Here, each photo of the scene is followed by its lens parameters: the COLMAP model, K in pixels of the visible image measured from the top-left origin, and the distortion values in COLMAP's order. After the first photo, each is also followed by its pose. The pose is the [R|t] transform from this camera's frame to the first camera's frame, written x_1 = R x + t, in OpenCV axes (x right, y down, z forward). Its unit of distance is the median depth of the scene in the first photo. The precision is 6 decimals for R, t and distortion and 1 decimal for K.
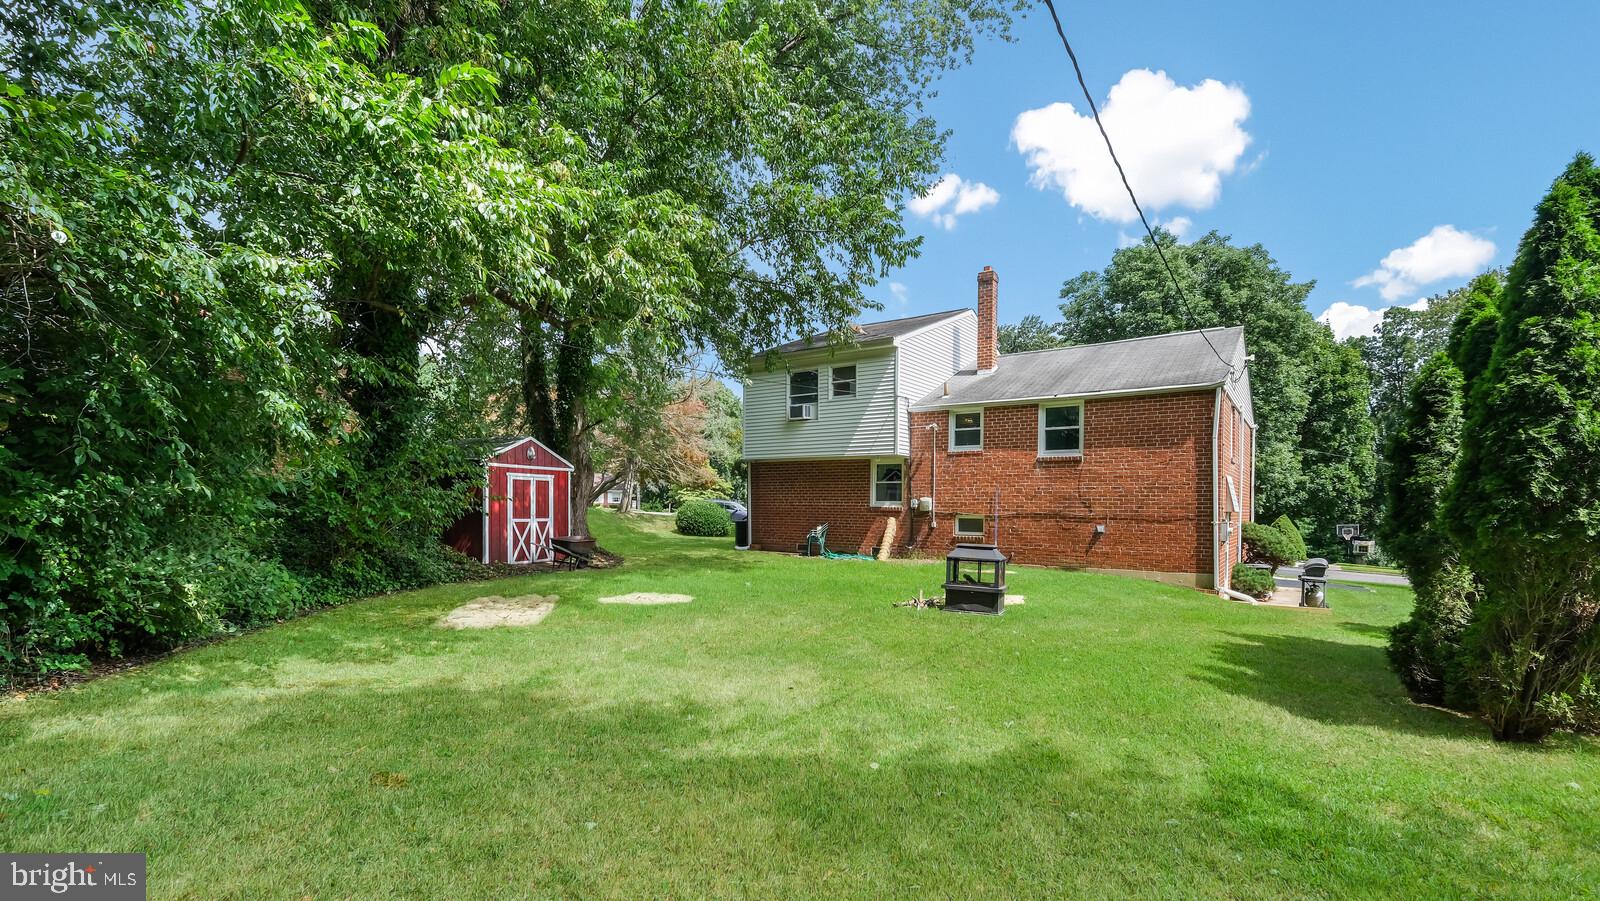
lens RADIAL K [[721.1, 0, 813.1], [0, 721.1, 488.0], [0, 0, 1]] dist [0.001778, 0.000078]
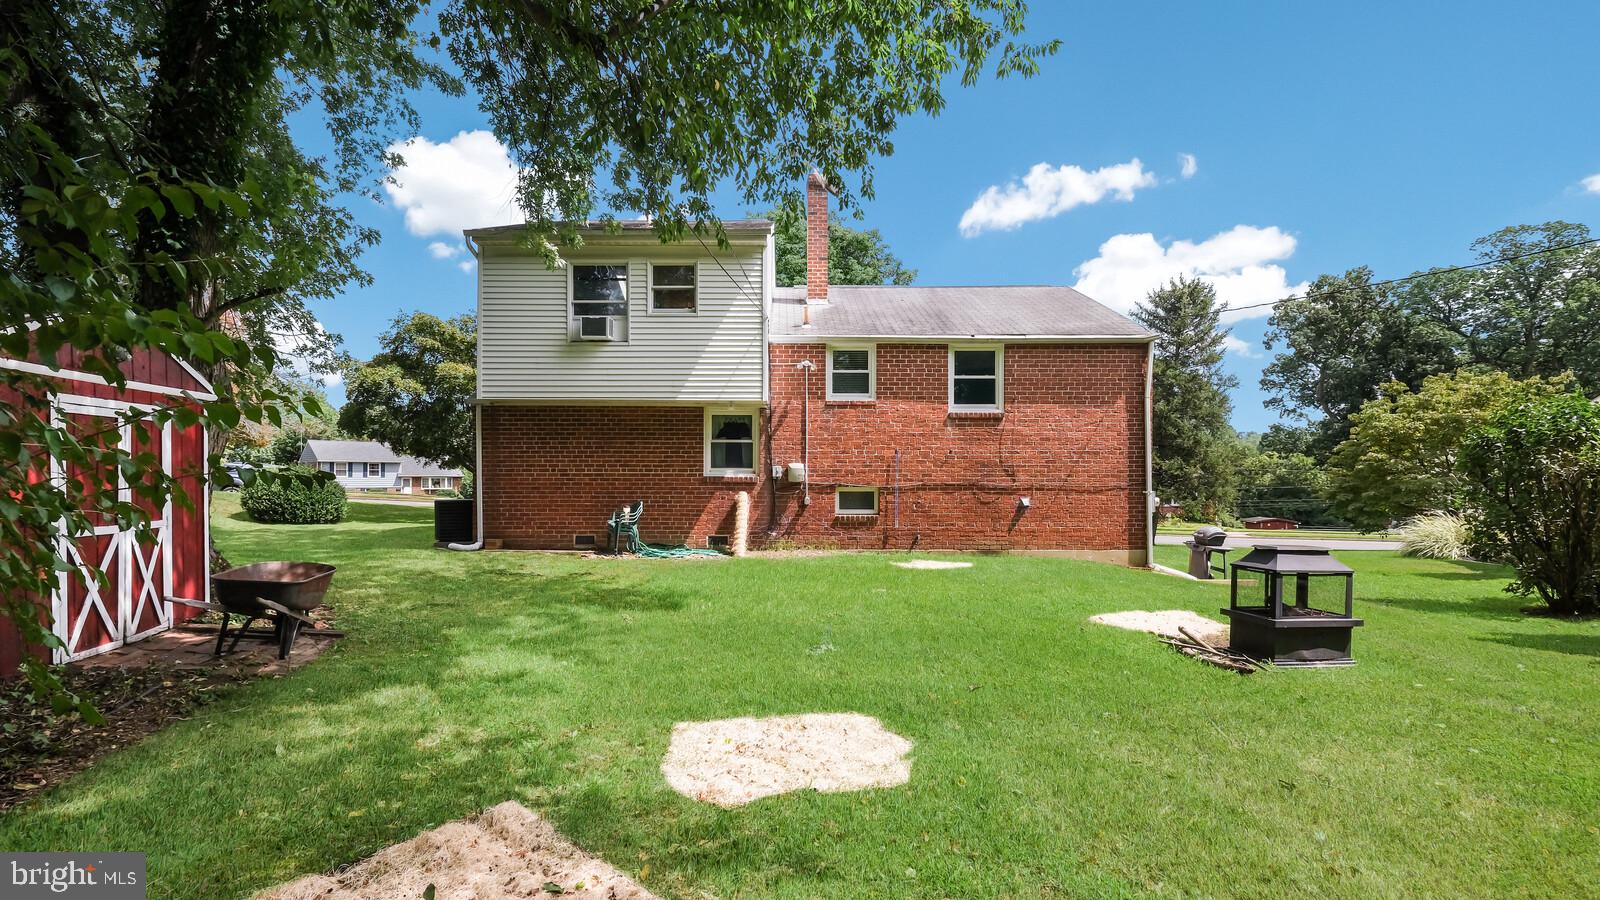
lens RADIAL K [[724.8, 0, 795.4], [0, 724.8, 458.0], [0, 0, 1]] dist [-0.002200, -0.000281]
pose [[0.826801, 0.003988, 0.562481, -0.252136], [-0.010122, 0.999918, 0.007788, 0.002334], [-0.562404, -0.012132, 0.826774, 0.407859]]
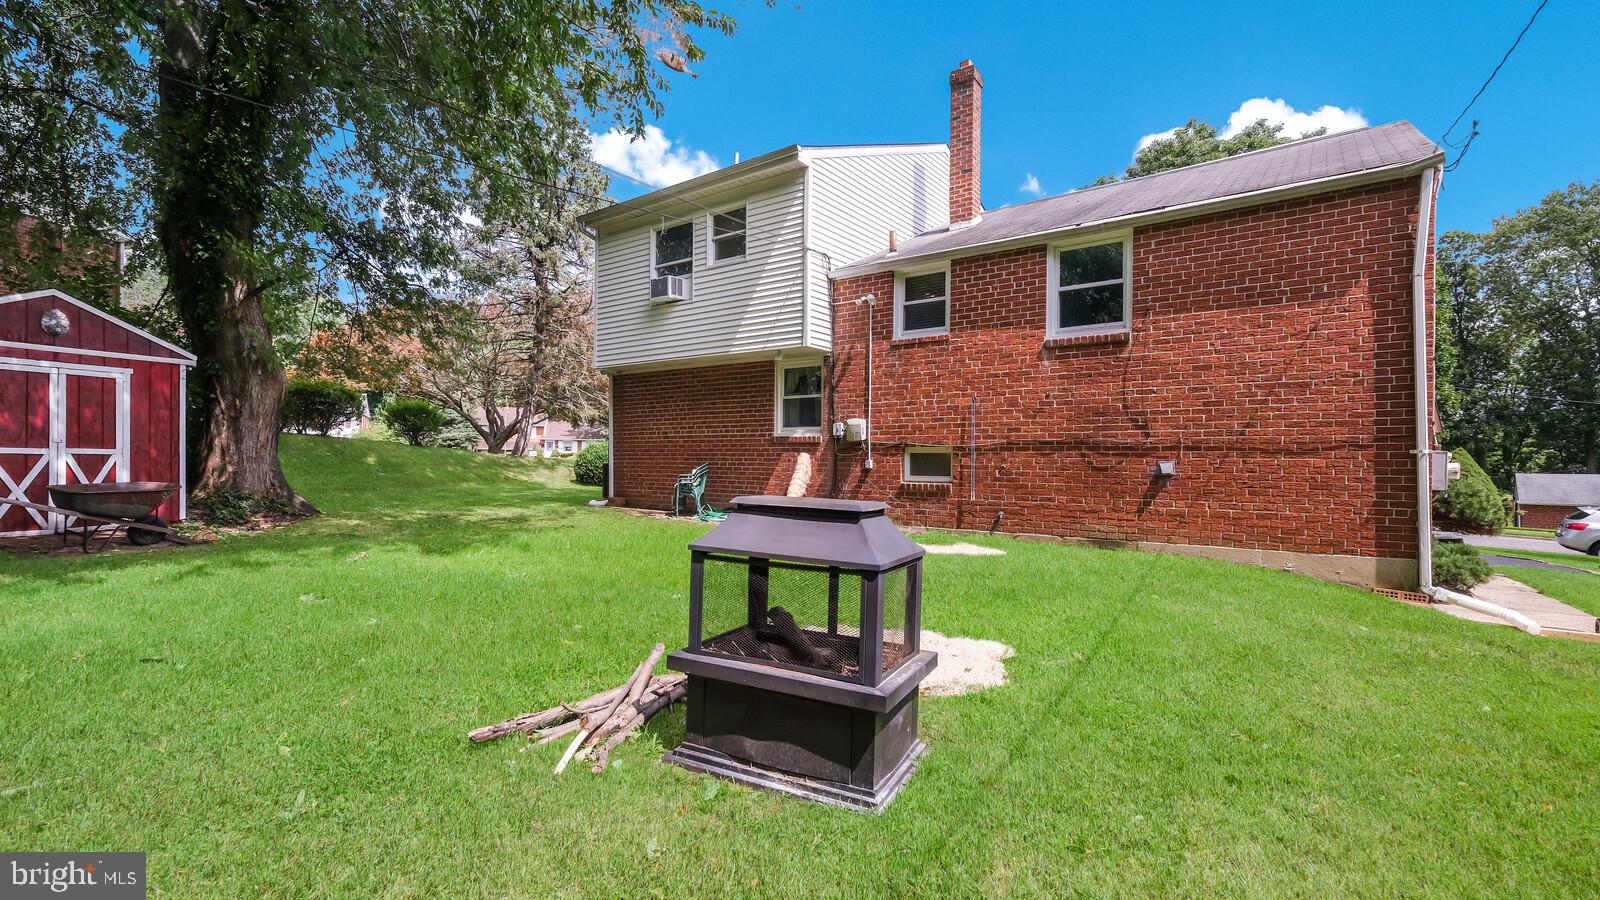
lens RADIAL K [[709.3, 0, 792.4], [0, 709.3, 441.5], [0, 0, 1]] dist [-0.001233, -0.000554]
pose [[0.999003, -0.003887, -0.044469, 0.130622], [0.003920, 0.999992, 0.000657, 0.031692], [0.044466, -0.000831, 0.999011, 0.414486]]
